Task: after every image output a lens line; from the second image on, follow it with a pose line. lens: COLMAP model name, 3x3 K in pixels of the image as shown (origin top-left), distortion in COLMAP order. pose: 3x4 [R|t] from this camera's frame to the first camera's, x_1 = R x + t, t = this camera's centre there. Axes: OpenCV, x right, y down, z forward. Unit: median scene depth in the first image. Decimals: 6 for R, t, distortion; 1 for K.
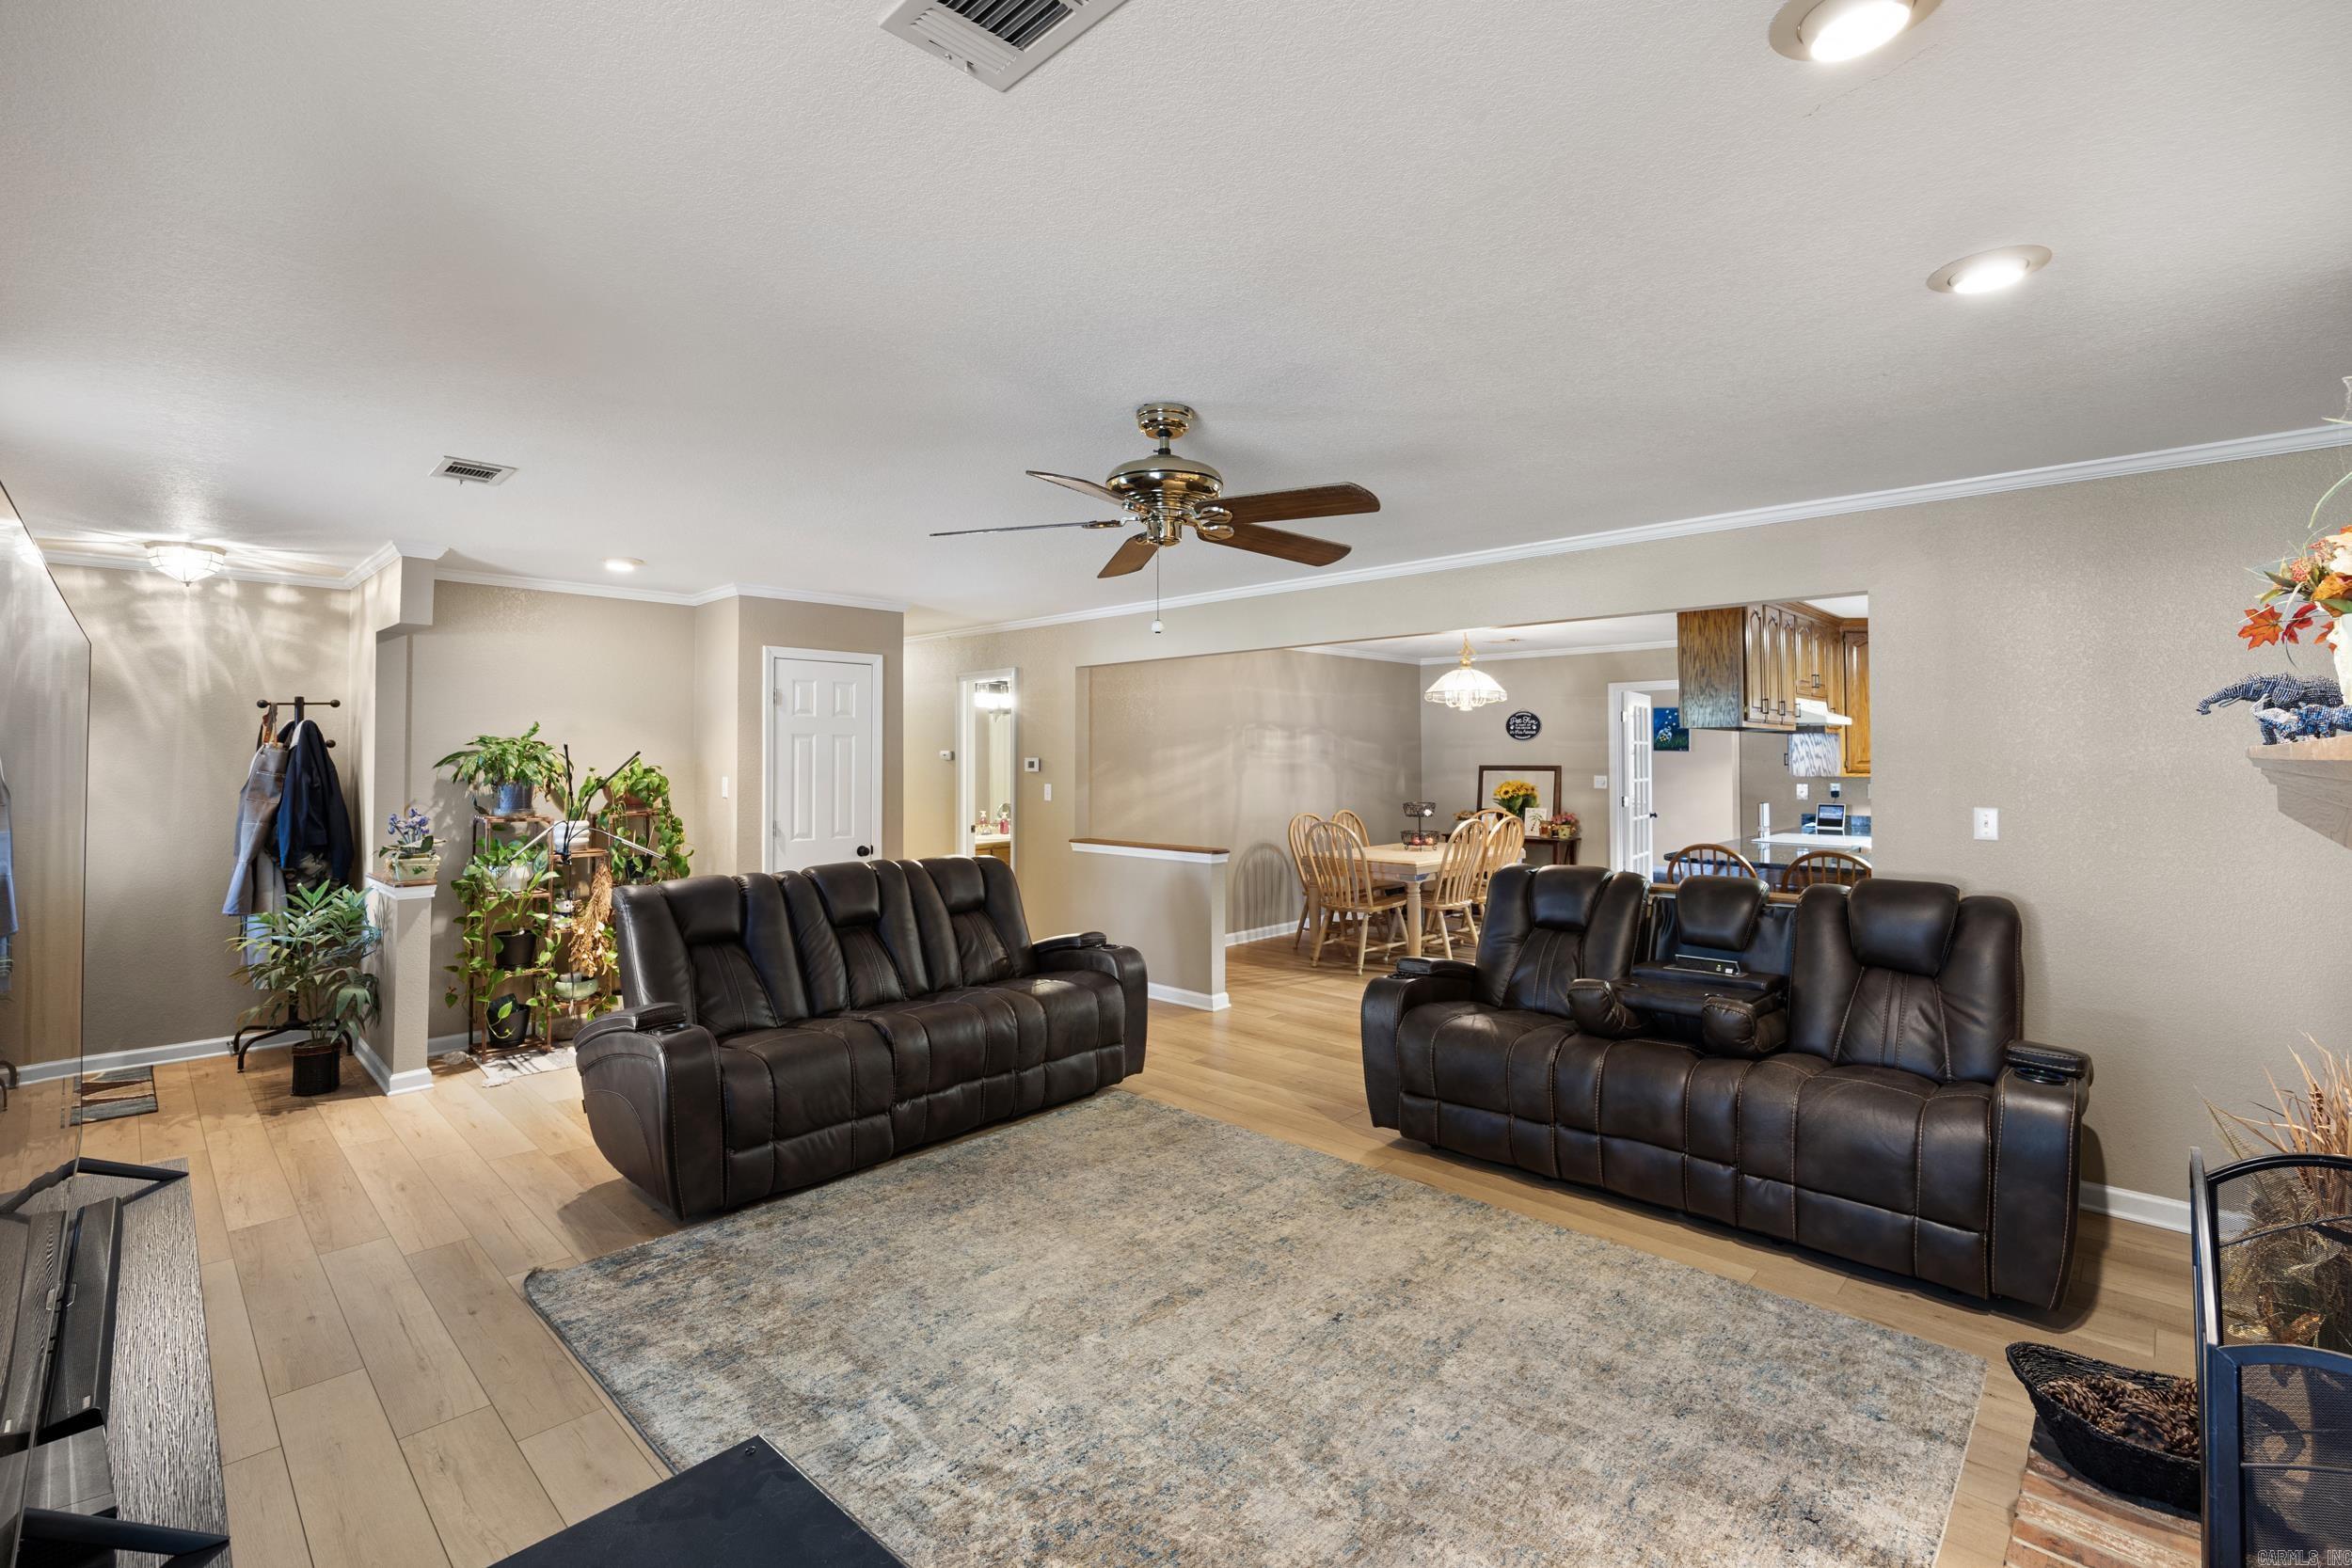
lens RADIAL K [[1042.9, 0, 1188.9], [0, 1042.9, 736.8], [0, 0, 1]] dist [0.000840, 0.000086]
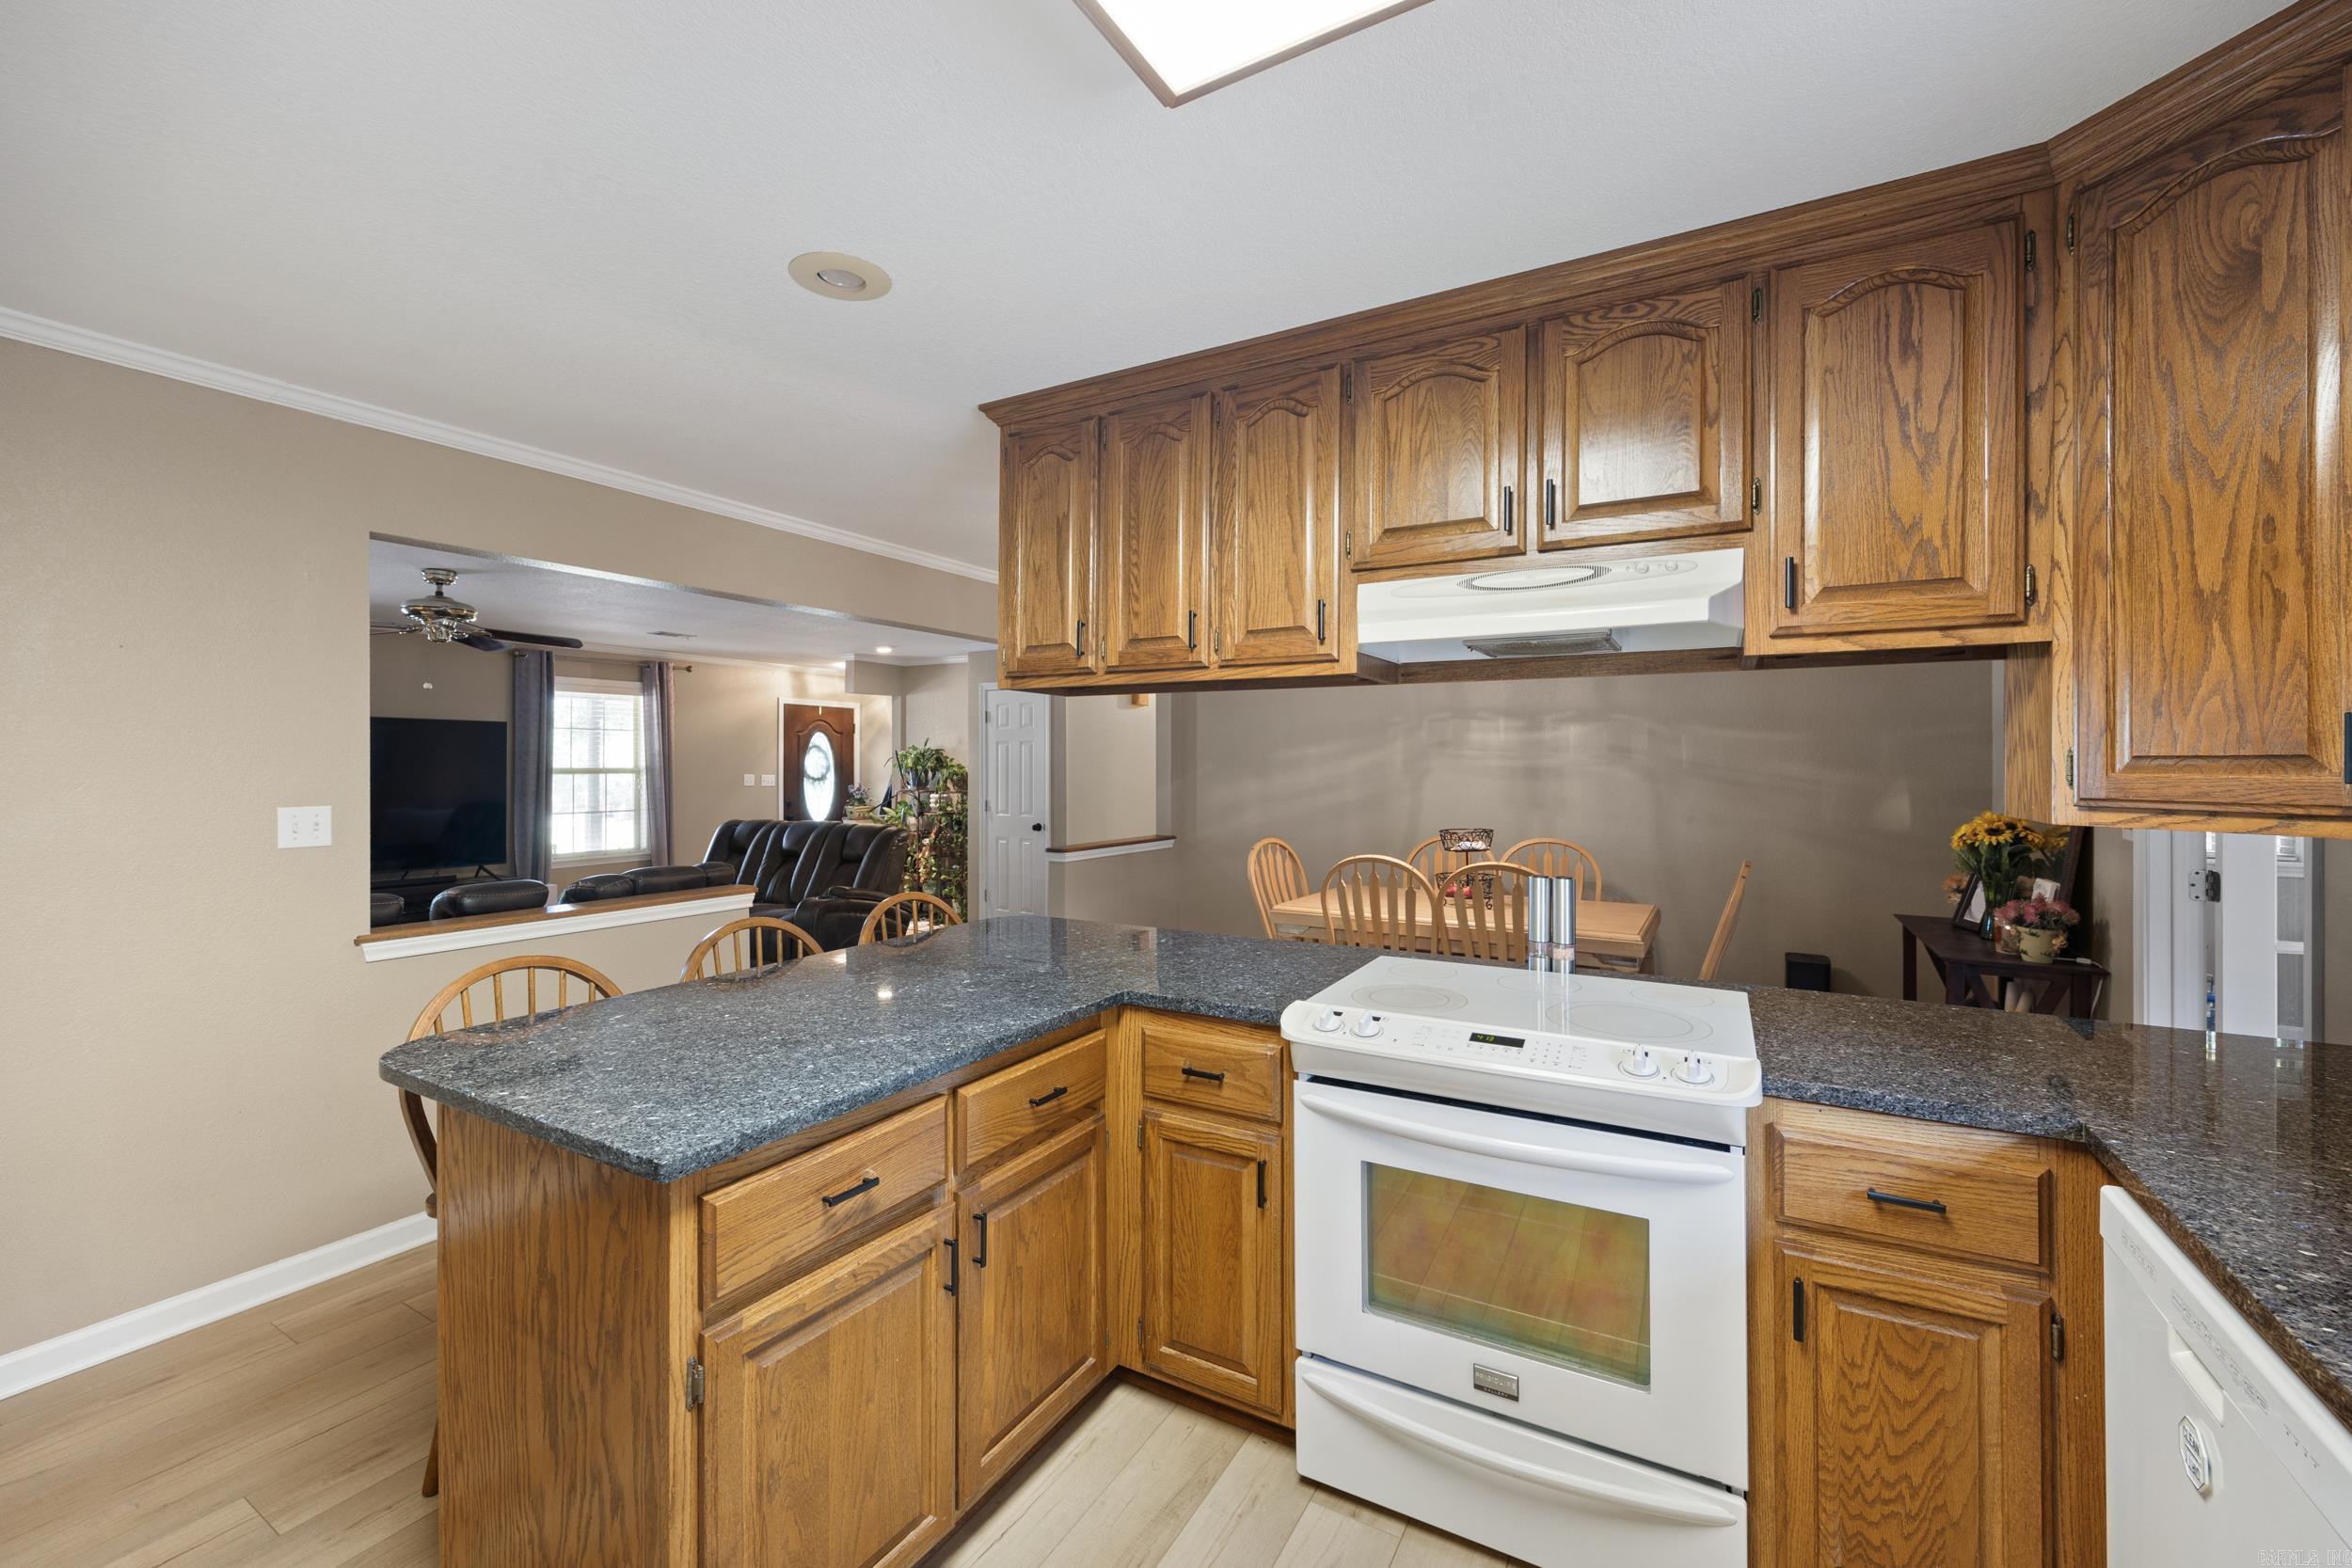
lens RADIAL K [[950.3, 0, 1174.6], [0, 950.3, 766.9], [0, 0, 1]] dist [-0.003651, -0.001154]
pose [[0.233506, 0.006609, -0.972333, 1.530122], [0.016881, 0.999799, 0.010850, 0.035386], [0.972209, -0.018948, 0.233347, 1.462369]]
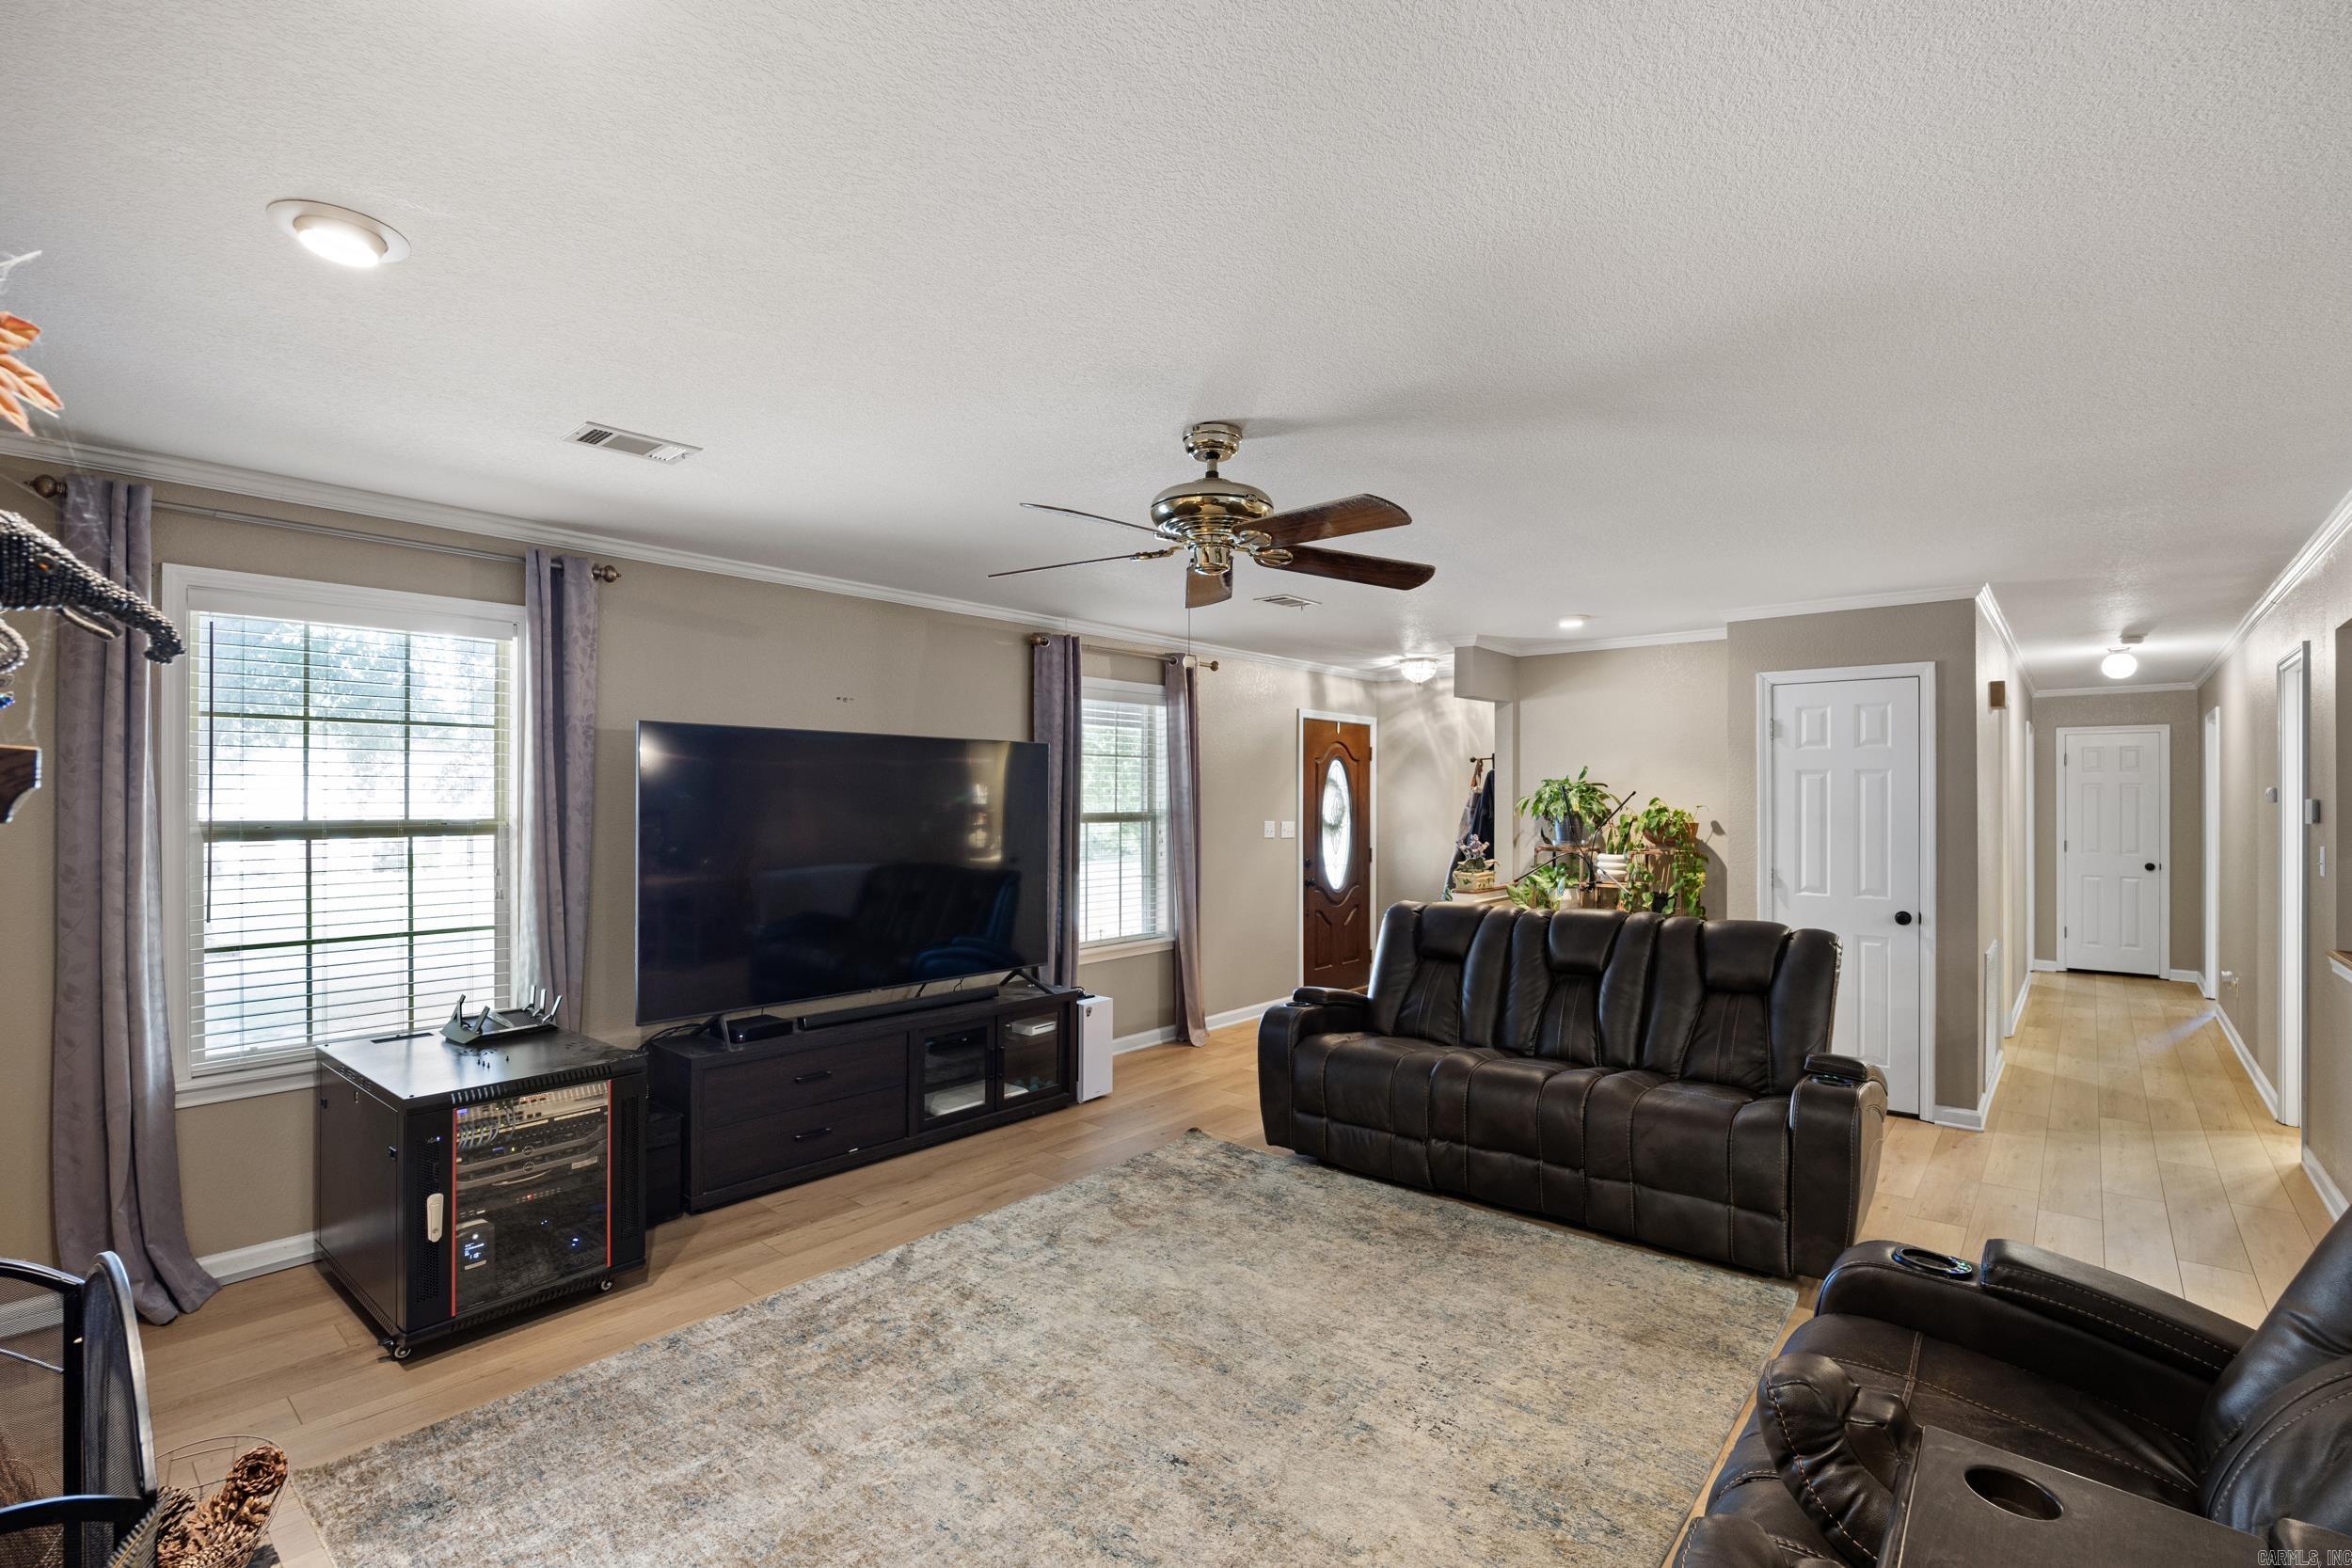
lens RADIAL K [[1042.9, 0, 1182.8], [0, 1042.9, 795.5], [0, 0, 1]] dist [0.000840, 0.000086]
pose [[0.063561, 0.000354, -0.997978, 0.706109], [0.018989, 0.999818, 0.001564, 0.011138], [0.997797, -0.019050, 0.063543, 0.686596]]
